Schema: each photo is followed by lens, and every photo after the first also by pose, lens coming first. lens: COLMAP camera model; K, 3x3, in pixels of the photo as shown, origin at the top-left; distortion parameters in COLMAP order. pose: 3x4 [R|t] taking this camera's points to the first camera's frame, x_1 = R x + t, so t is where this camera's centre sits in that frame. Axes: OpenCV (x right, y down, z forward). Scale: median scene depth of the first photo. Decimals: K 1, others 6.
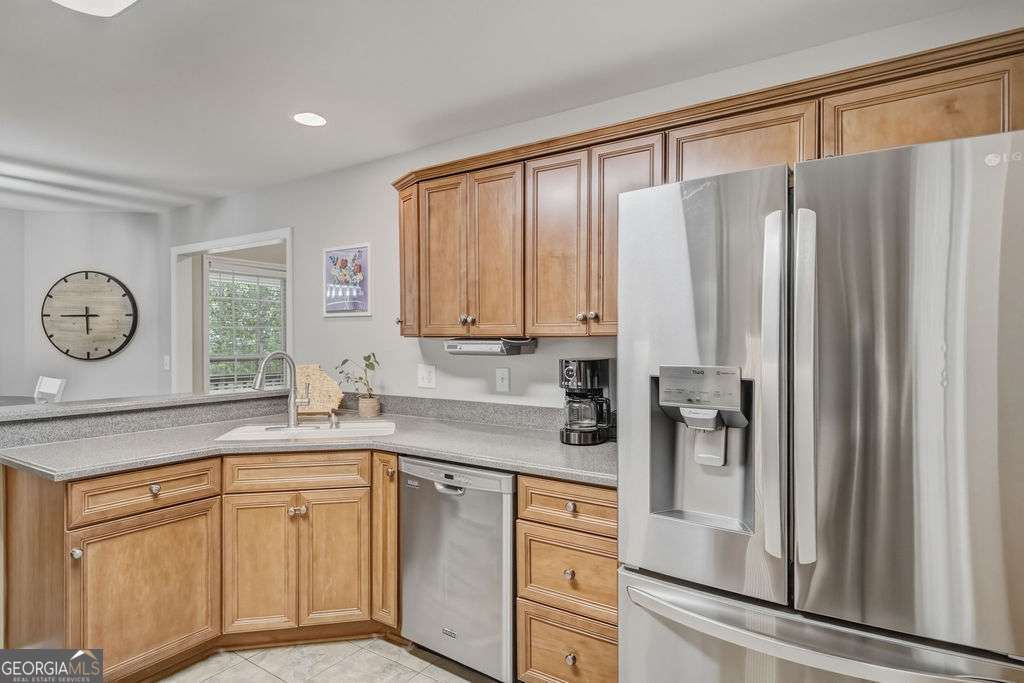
lens RADIAL K [[566.8, 0, 520.1], [0, 566.8, 344.2], [0, 0, 1]] dist [0.003169, -0.000315]
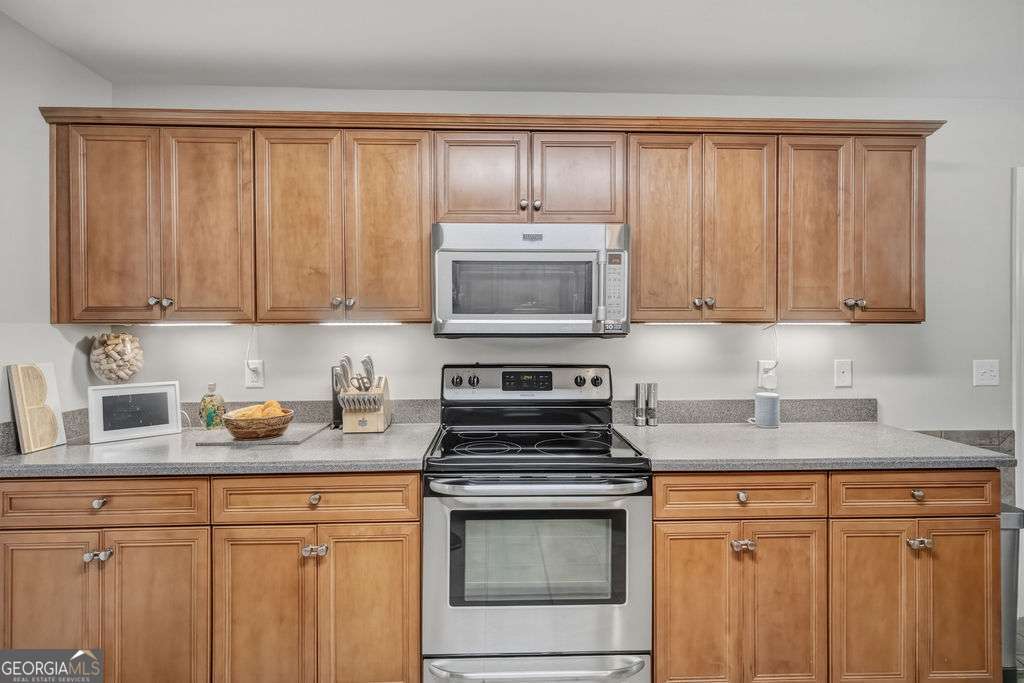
lens RADIAL K [[513.7, 0, 519.3], [0, 513.7, 333.7], [0, 0, 1]] dist [0.010532, -0.006092]
pose [[0.806858, -0.004551, 0.590727, -0.595035], [0.002200, 0.999987, 0.004699, -0.000613], [-0.590741, -0.002492, 0.806857, 0.403219]]
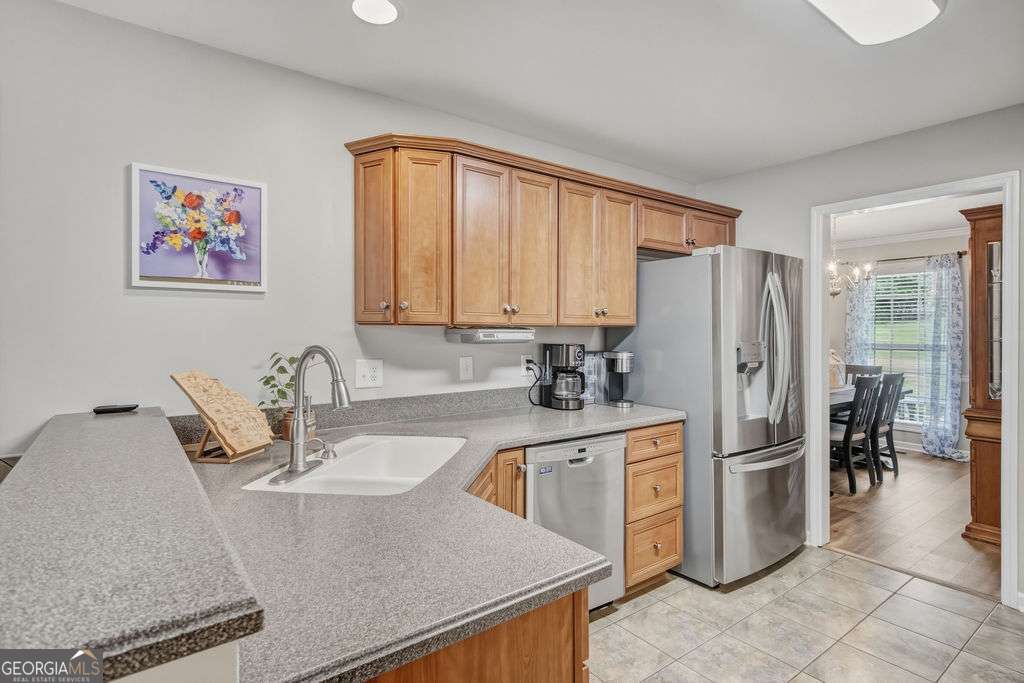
lens RADIAL K [[513.7, 0, 526.3], [0, 513.7, 332.7], [0, 0, 1]] dist [0.010532, -0.006092]
pose [[0.326398, -0.006878, 0.945207, -0.975982], [0.006081, 0.999968, 0.005176, -0.004948], [-0.945213, 0.004058, 0.326430, 0.671877]]
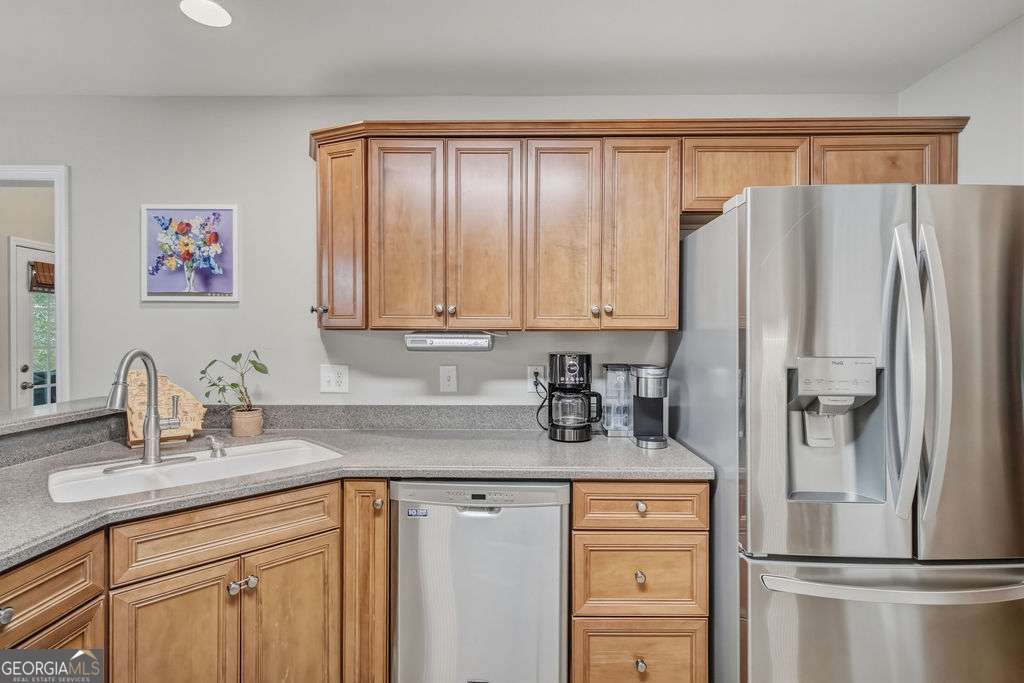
lens RADIAL K [[513.7, 0, 523.3], [0, 513.7, 341.7], [0, 0, 1]] dist [0.010532, -0.006092]
pose [[0.838267, -0.005514, 0.545232, -0.420856], [0.002549, 0.999978, 0.006193, -0.000156], [-0.545254, -0.003801, 0.838262, 0.285948]]
